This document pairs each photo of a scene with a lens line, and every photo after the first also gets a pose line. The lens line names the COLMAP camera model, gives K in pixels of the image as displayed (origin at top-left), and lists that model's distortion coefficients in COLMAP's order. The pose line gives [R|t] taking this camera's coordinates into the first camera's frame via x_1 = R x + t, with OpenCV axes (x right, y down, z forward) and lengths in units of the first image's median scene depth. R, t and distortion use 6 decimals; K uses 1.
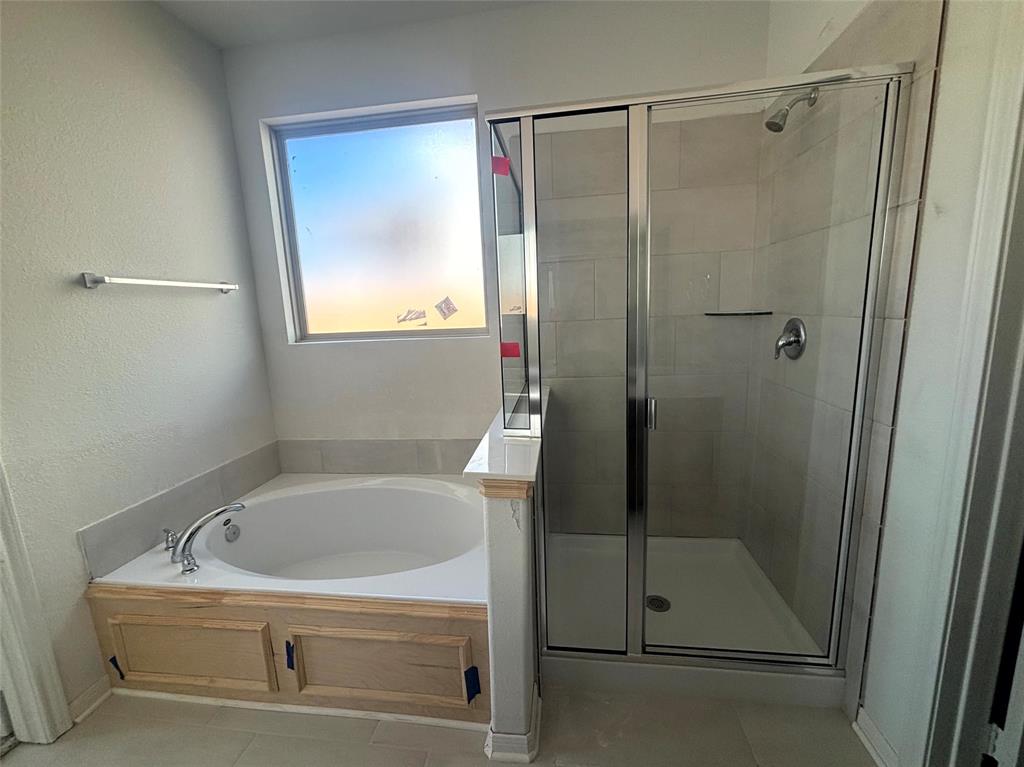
lens RADIAL K [[416.1, 0, 511.3], [0, 416.1, 382.8], [0, 0, 1]] dist [0.001205, -0.000001]
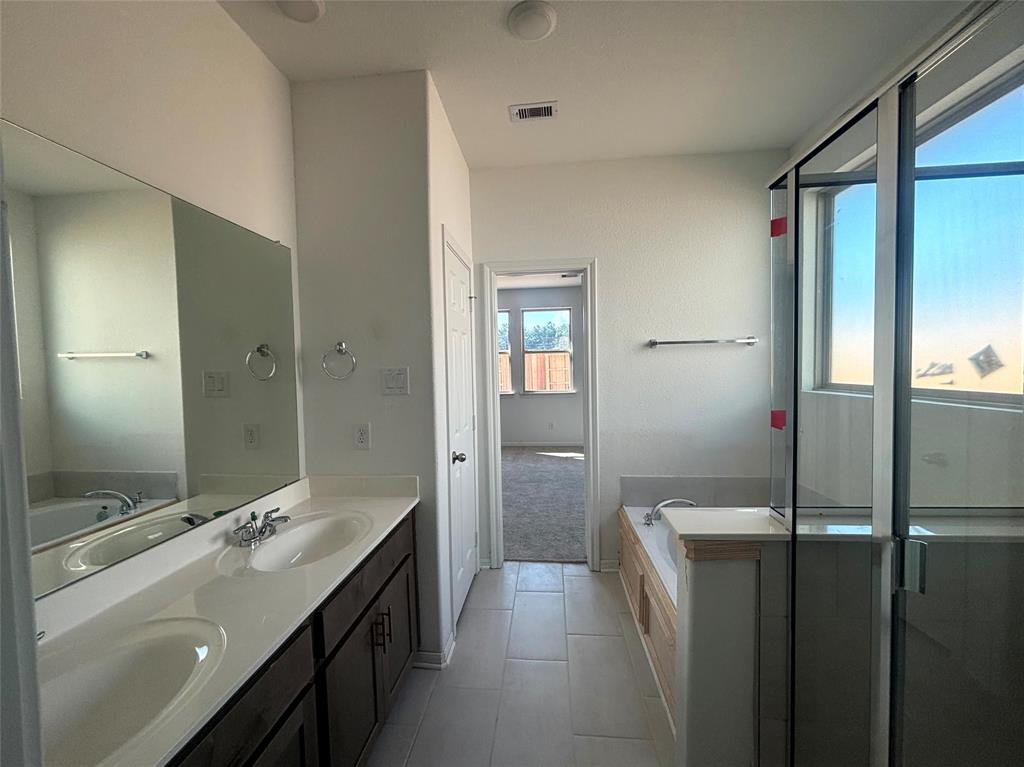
lens RADIAL K [[416.1, 0, 511.3], [0, 416.1, 382.8], [0, 0, 1]] dist [0.001205, -0.000001]
pose [[0.044026, 0.081297, -0.995717, 0.484942], [-0.155488, 0.985095, 0.073555, -0.076562], [0.986856, 0.151584, 0.056010, 0.211292]]
